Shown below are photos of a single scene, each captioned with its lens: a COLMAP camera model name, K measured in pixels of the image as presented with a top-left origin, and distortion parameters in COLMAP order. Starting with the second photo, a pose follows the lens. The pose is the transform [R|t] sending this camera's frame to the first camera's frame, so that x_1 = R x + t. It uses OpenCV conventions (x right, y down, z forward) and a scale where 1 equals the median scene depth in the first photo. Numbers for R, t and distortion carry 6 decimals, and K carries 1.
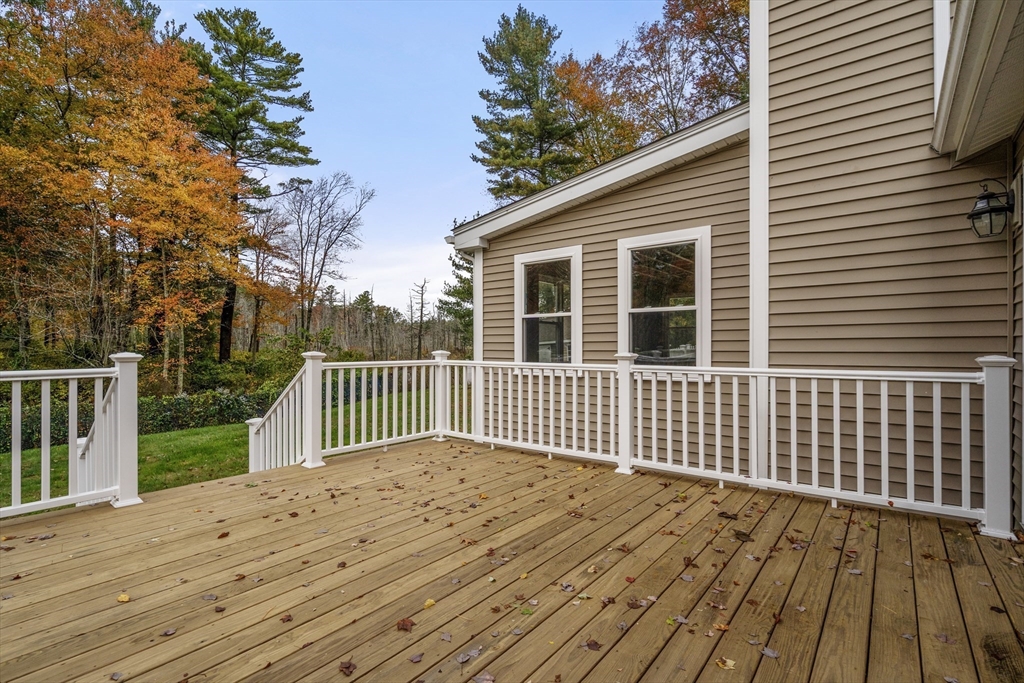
lens RADIAL K [[476.3, 0, 505.3], [0, 476.3, 342.9], [0, 0, 1]] dist [-0.002553, -0.000231]
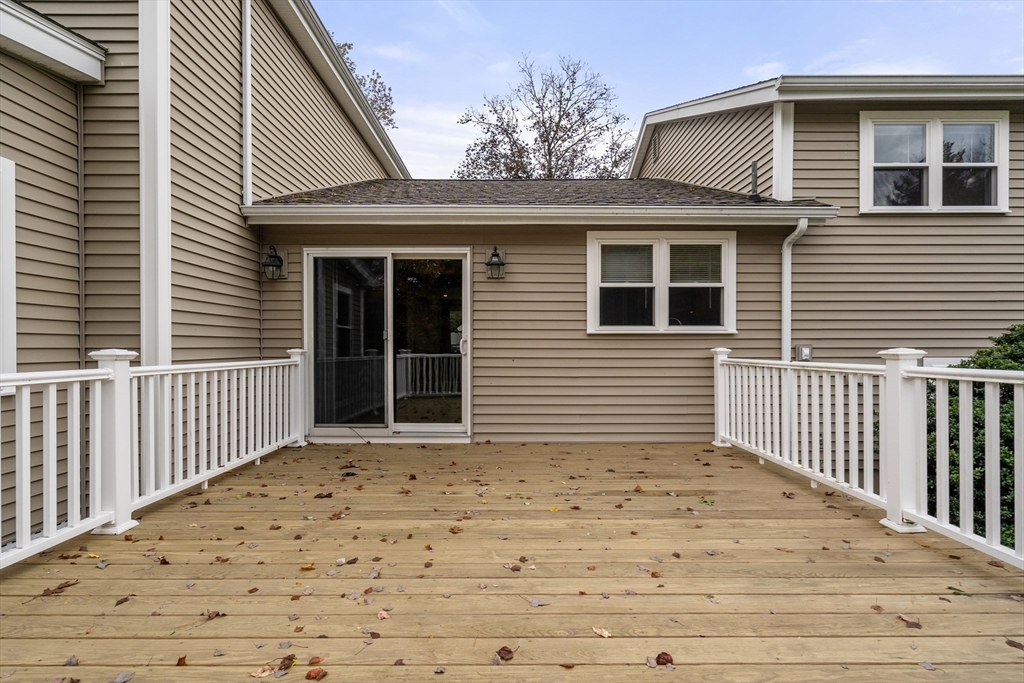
lens RADIAL K [[476.3, 0, 511.1], [0, 476.3, 347.7], [0, 0, 1]] dist [-0.002553, -0.000231]
pose [[-0.624036, 0.003330, 0.781389, -0.709868], [-0.003532, 0.999969, -0.007083, 0.024646], [-0.781388, -0.007180, -0.624004, 1.153575]]
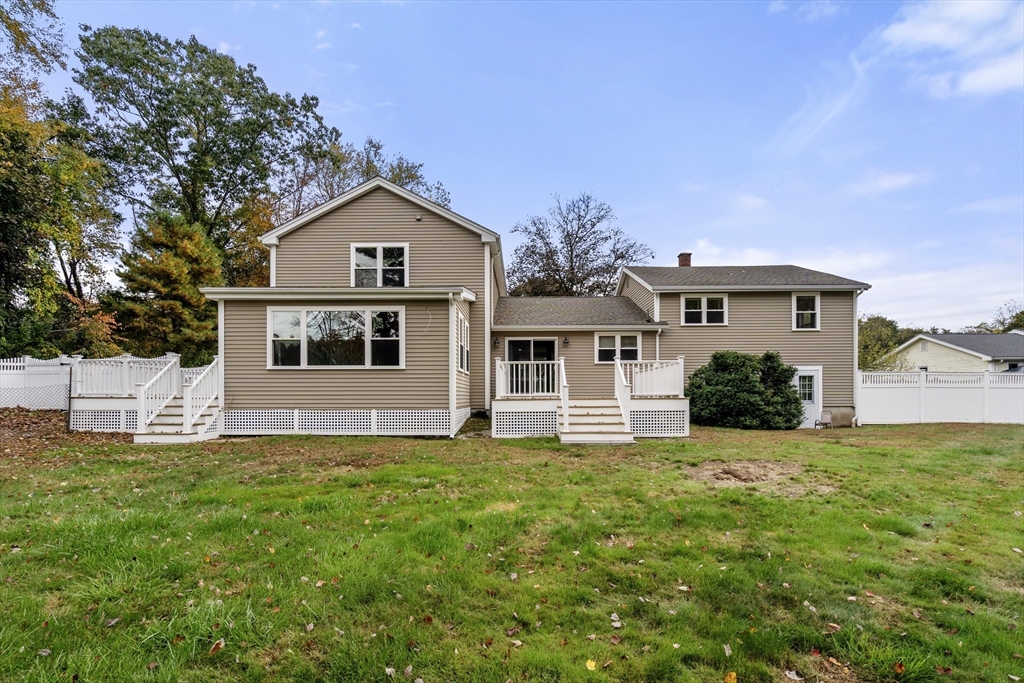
lens RADIAL K [[476.3, 0, 512.2], [0, 476.3, 395.4], [0, 0, 1]] dist [-0.002553, -0.000231]
pose [[-0.607128, 0.003687, 0.794595, -2.893050], [-0.001853, 0.999980, -0.006055, 0.304437], [-0.794602, -0.005148, -0.607109, 3.491843]]
